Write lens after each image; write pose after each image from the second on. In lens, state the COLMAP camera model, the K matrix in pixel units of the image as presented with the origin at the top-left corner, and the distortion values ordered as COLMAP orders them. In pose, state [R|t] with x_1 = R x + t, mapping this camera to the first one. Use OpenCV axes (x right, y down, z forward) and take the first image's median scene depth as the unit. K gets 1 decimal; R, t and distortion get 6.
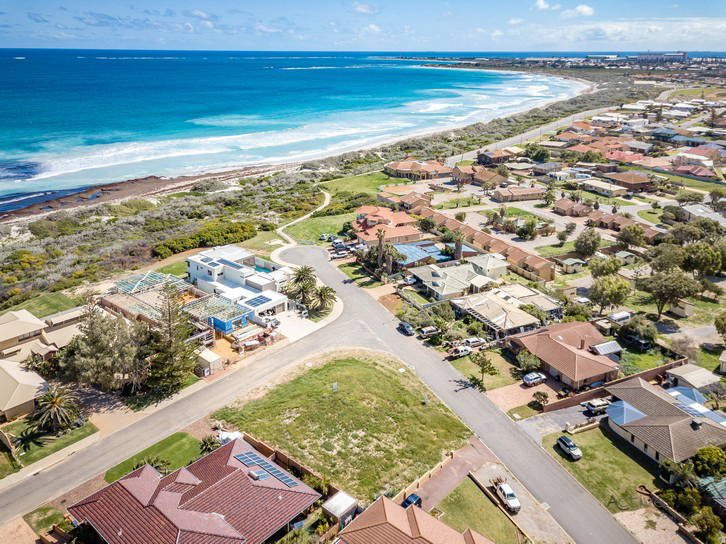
lens RADIAL K [[560.8, 0, 367.6], [0, 560.8, 270.1], [0, 0, 1]] dist [0.007463, 0.002527]
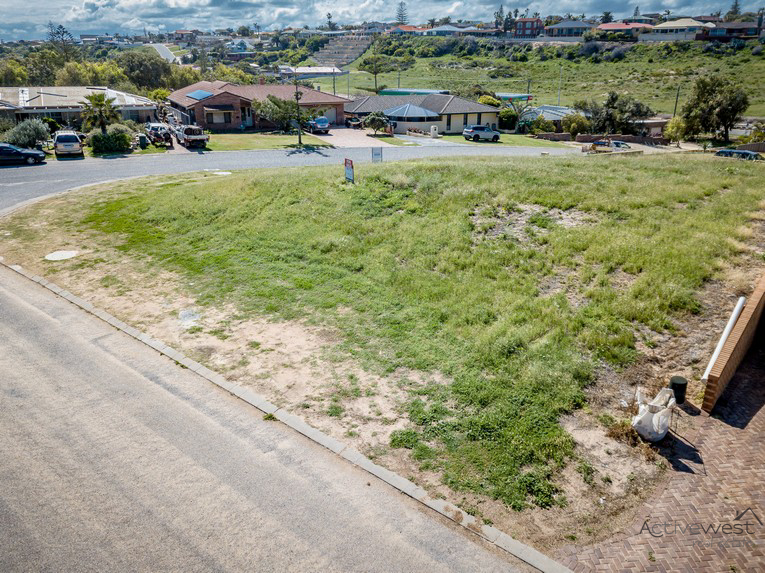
lens RADIAL K [[613.4, 0, 394.2], [0, 613.4, 288.6], [0, 0, 1]] dist [0.000940, 0.012878]
pose [[-0.018318, -0.364474, 0.931034, -0.365301], [0.354742, 0.868239, 0.346871, 0.158131], [-0.934785, 0.336630, 0.113390, 0.954194]]
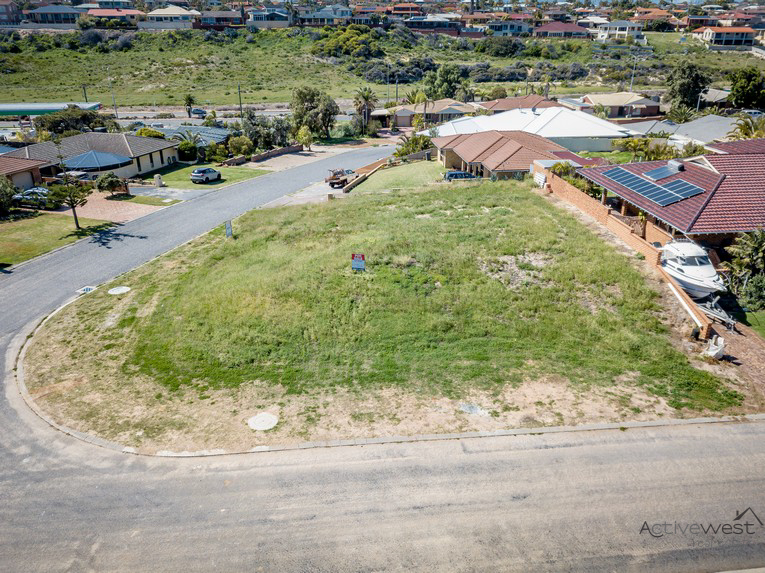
lens RADIAL K [[613.4, 0, 394.2], [0, 613.4, 288.6], [0, 0, 1]] dist [0.000940, 0.012878]
pose [[-0.742718, -0.275348, 0.610372, -0.308595], [0.237539, 0.743913, 0.624634, -0.012903], [-0.626055, 0.608914, -0.487112, 1.169343]]
